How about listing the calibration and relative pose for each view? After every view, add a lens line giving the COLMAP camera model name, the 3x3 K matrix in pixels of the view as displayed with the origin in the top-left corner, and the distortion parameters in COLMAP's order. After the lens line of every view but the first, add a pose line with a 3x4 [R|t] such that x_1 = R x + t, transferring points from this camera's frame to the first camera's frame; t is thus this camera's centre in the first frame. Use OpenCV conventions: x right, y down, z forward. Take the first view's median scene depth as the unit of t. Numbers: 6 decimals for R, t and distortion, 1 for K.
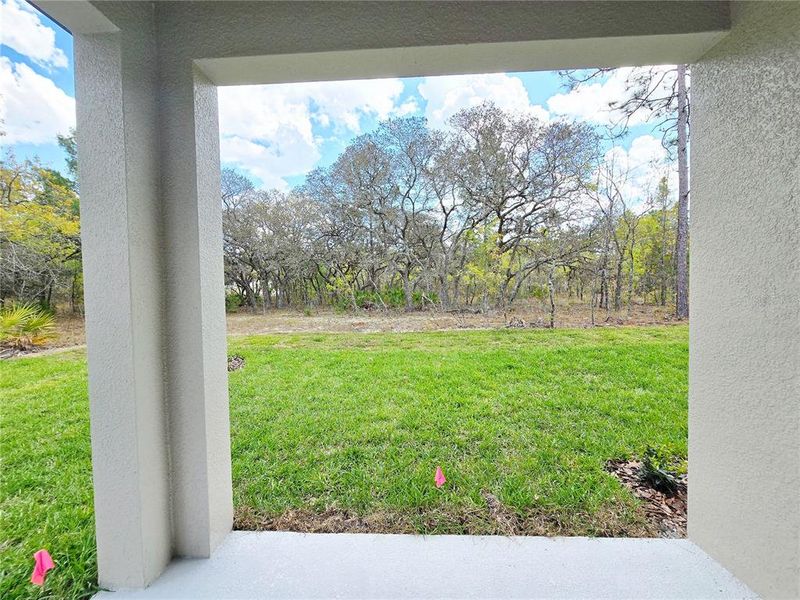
lens RADIAL K [[329.1, 0, 400.3], [0, 329.1, 301.2], [0, 0, 1]] dist [-0.006640, 0.001882]
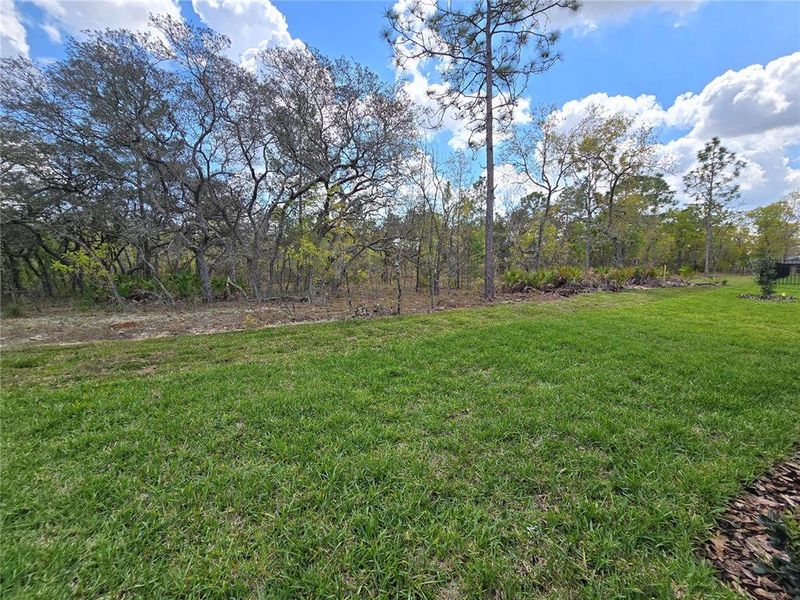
lens RADIAL K [[329.1, 0, 395.1], [0, 329.1, 300.2], [0, 0, 1]] dist [-0.006640, 0.001882]
pose [[0.843671, -0.034484, 0.535751, -0.015776], [0.015408, 0.999079, 0.040044, 0.002613], [-0.536639, -0.025529, 0.843426, 0.127738]]
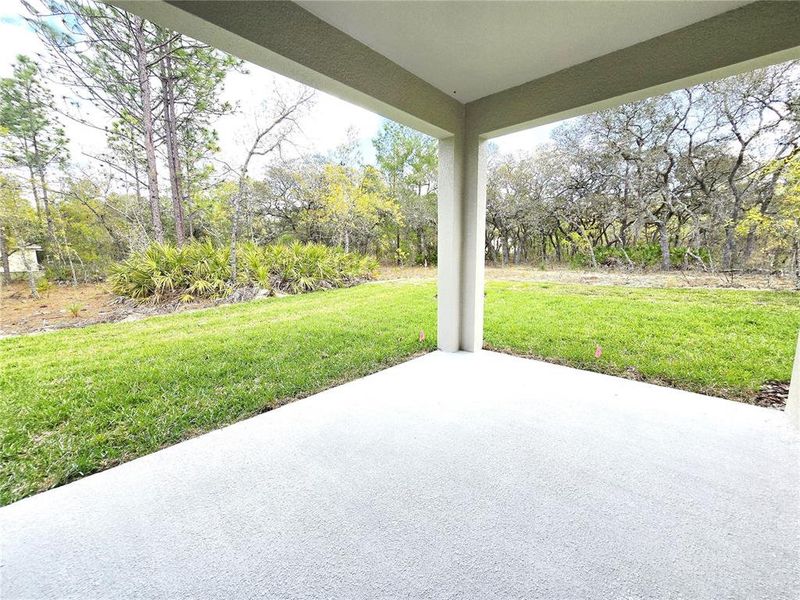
lens RADIAL K [[329.1, 0, 398.3], [0, 329.1, 301.8], [0, 0, 1]] dist [-0.006640, 0.001882]
pose [[0.765146, 0.101677, -0.635778, 0.048798], [-0.019277, 0.990627, 0.135227, 0.010368], [0.643568, -0.091212, 0.759935, -0.115242]]
